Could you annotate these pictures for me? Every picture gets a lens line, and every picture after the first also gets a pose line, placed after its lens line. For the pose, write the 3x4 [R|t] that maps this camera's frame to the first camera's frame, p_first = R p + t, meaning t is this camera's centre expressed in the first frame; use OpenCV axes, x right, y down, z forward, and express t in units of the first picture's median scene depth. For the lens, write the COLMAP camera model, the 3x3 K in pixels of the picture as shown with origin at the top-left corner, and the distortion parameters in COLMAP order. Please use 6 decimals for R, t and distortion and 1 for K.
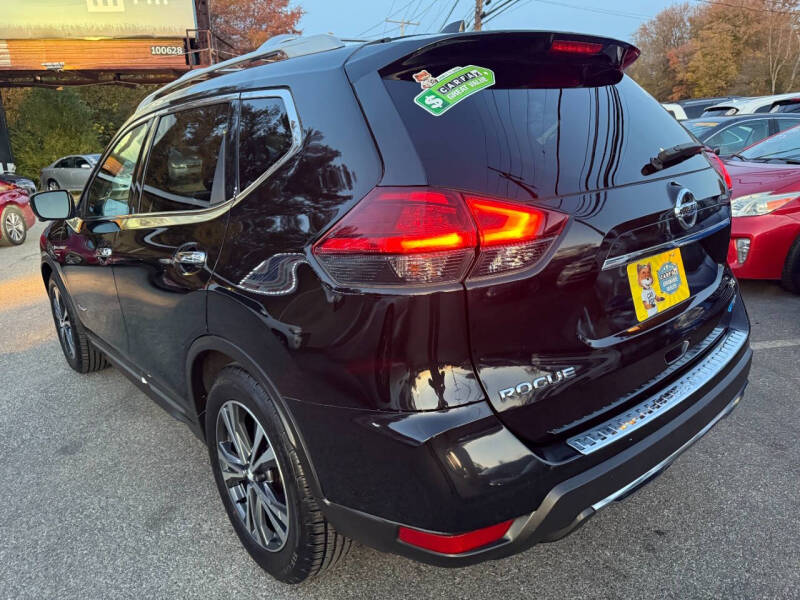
lens RADIAL K [[587.0, 0, 403.2], [0, 587.0, 314.4], [0, 0, 1]] dist [0.004611, -0.010018]
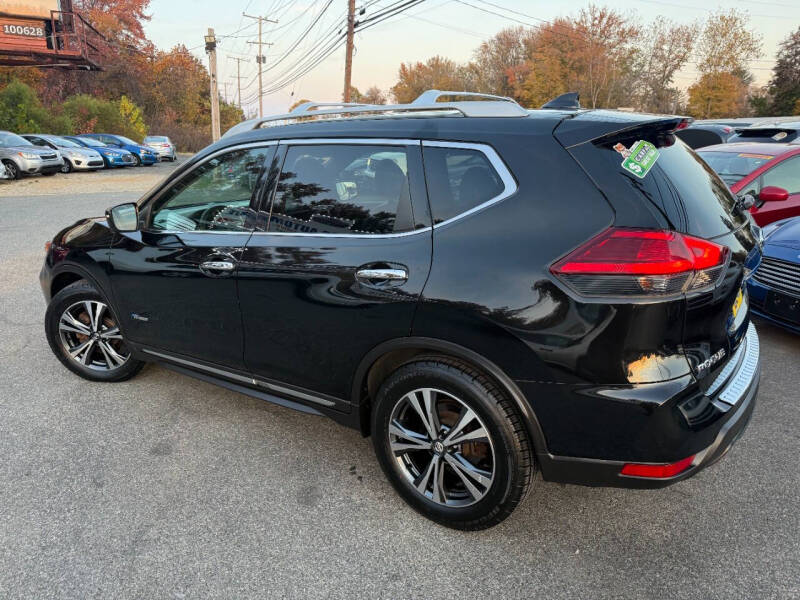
lens RADIAL K [[578.9, 0, 399.6], [0, 578.9, 321.2], [0, 0, 1]] dist [0.001395, -0.000019]
pose [[0.970489, -0.023001, 0.240046, -0.047983], [0.019757, 0.999678, 0.015913, -0.001260], [-0.240335, -0.010701, 0.970631, -0.013134]]
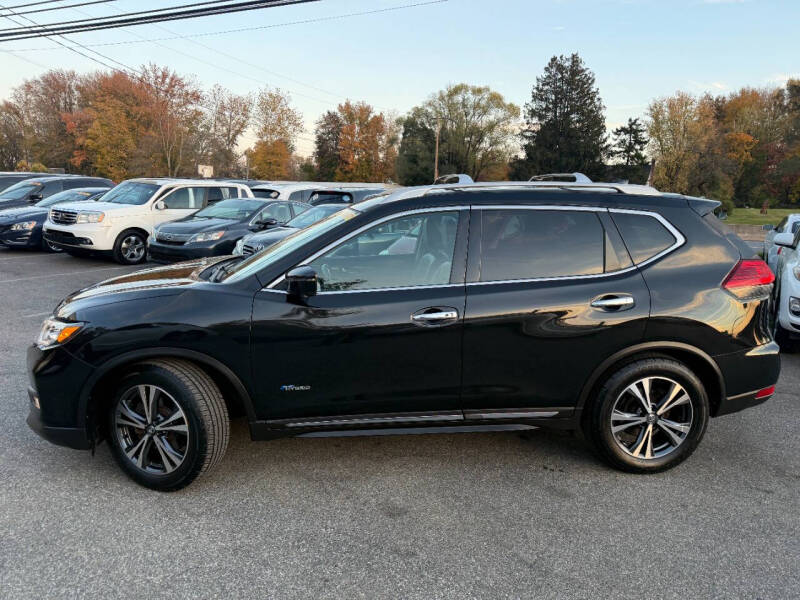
lens RADIAL K [[587.0, 0, 403.2], [0, 587.0, 314.4], [0, 0, 1]] dist [0.004611, -0.010018]
pose [[0.583245, -0.079843, 0.808363, -0.164220], [0.163046, 0.986411, -0.020212, -0.009796], [-0.795764, 0.143589, 0.588338, 0.039466]]
